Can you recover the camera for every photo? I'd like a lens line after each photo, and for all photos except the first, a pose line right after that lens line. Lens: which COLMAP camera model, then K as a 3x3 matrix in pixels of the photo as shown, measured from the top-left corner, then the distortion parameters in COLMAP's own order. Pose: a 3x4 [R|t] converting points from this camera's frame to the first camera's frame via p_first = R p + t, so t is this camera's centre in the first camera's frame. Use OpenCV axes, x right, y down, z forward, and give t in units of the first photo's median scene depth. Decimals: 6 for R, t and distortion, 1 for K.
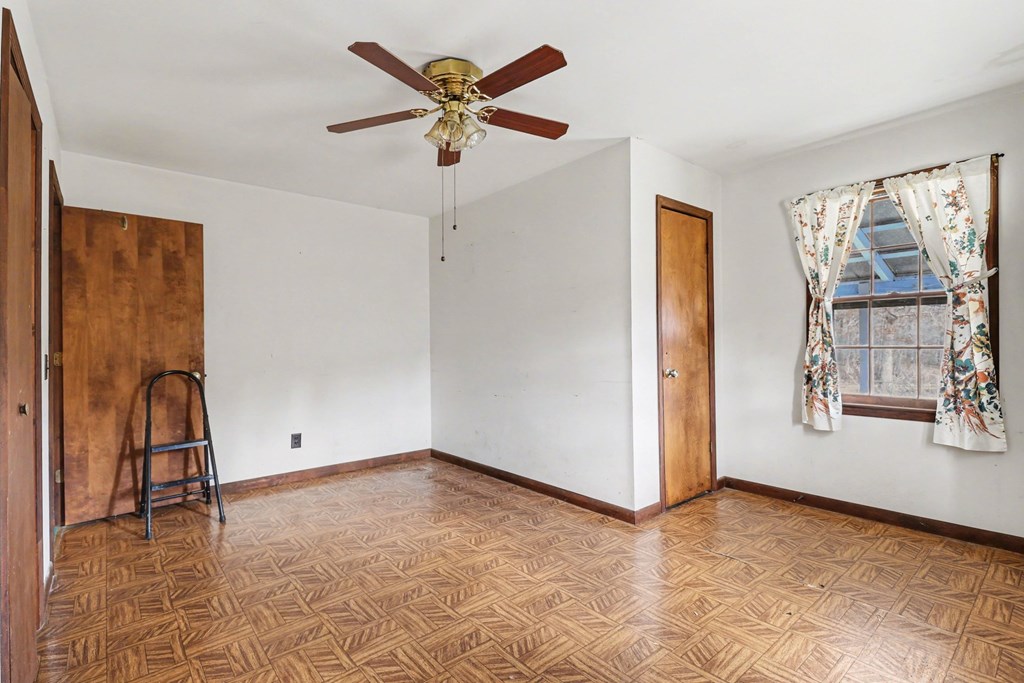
lens RADIAL K [[485.1, 0, 509.6], [0, 485.1, 341.2], [0, 0, 1]] dist [0.000146, -0.000342]
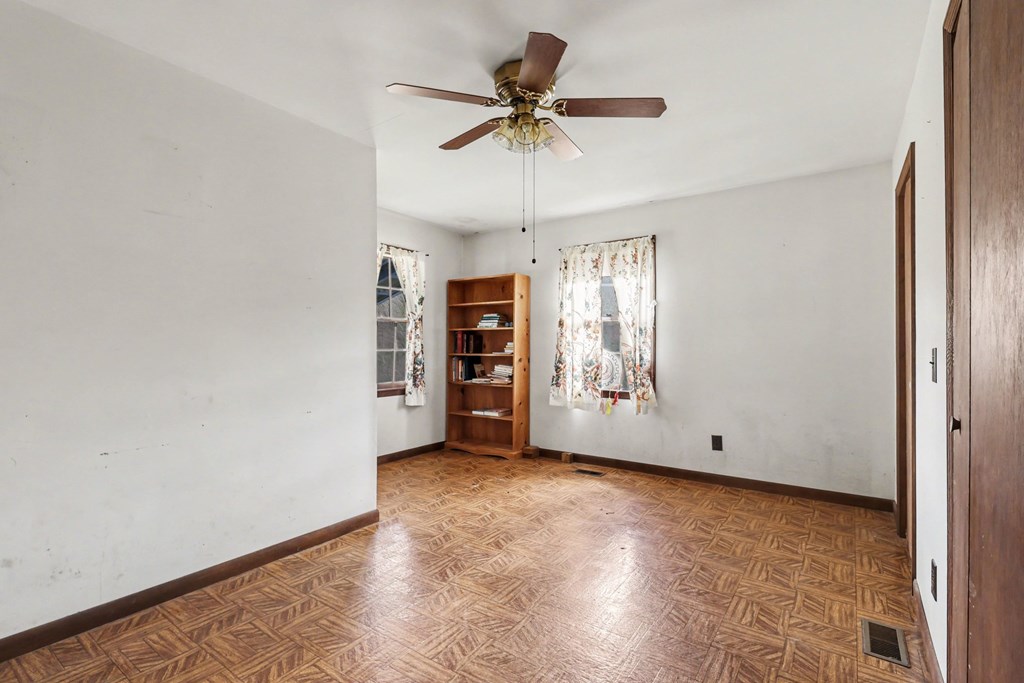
lens RADIAL K [[485.1, 0, 509.5], [0, 485.1, 341.1], [0, 0, 1]] dist [0.000146, -0.000342]
pose [[-0.260686, 0.021212, 0.965191, -1.308033], [0.005258, 0.999775, -0.020552, 0.020498], [-0.965409, -0.000283, -0.260739, 1.574012]]
